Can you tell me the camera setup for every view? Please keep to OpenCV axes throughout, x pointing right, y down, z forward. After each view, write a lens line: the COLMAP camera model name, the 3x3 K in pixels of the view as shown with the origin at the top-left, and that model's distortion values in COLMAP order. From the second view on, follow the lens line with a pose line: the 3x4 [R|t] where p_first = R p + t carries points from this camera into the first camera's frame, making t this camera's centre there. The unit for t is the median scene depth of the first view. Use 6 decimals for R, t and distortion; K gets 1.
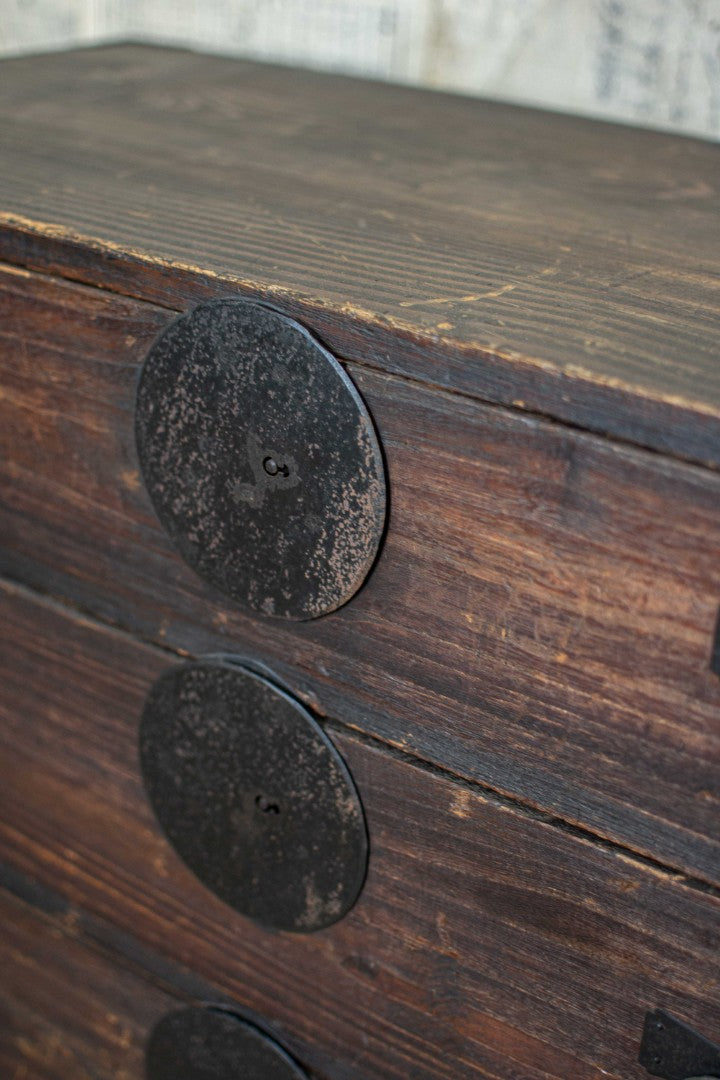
lens RADIAL K [[1660.2, 0, 379.8], [0, 1660.2, 548.5], [0, 0, 1]] dist [-0.163204, 0.000000]
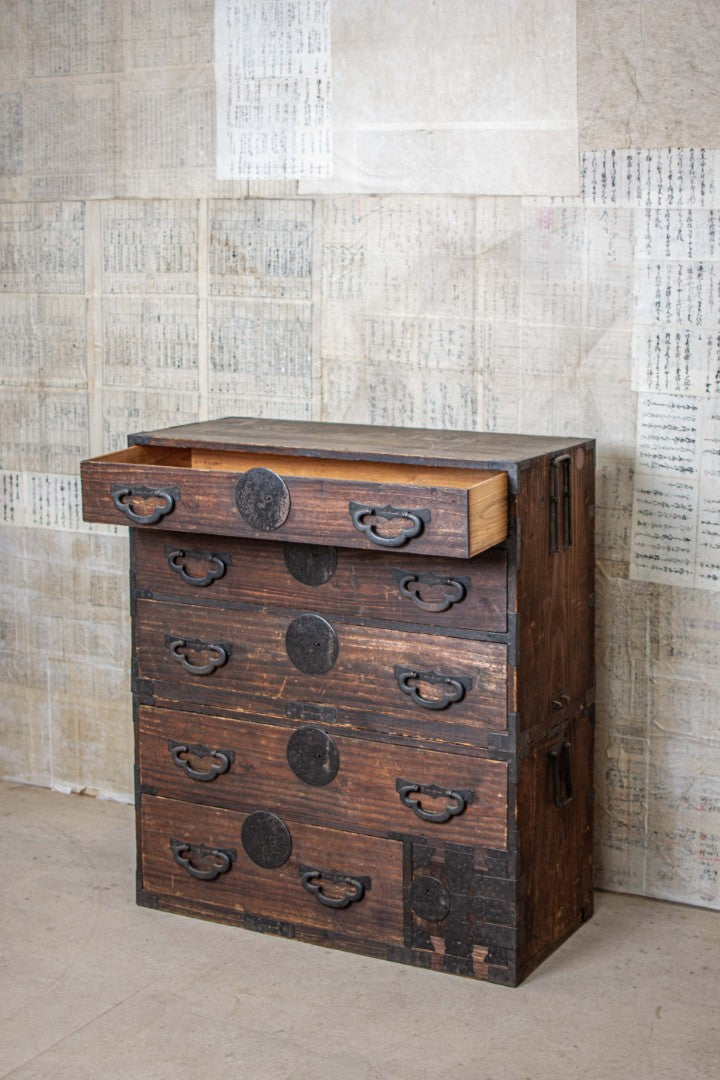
lens RADIAL K [[1660.2, 0, 439.2], [0, 1660.2, 502.7], [0, 0, 1]] dist [-0.163204, 0.000000]
pose [[0.985678, -0.076148, 0.150467, -0.468134], [0.114161, 0.958013, -0.263017, 1.453696], [-0.124121, 0.276427, 0.952986, -4.093193]]
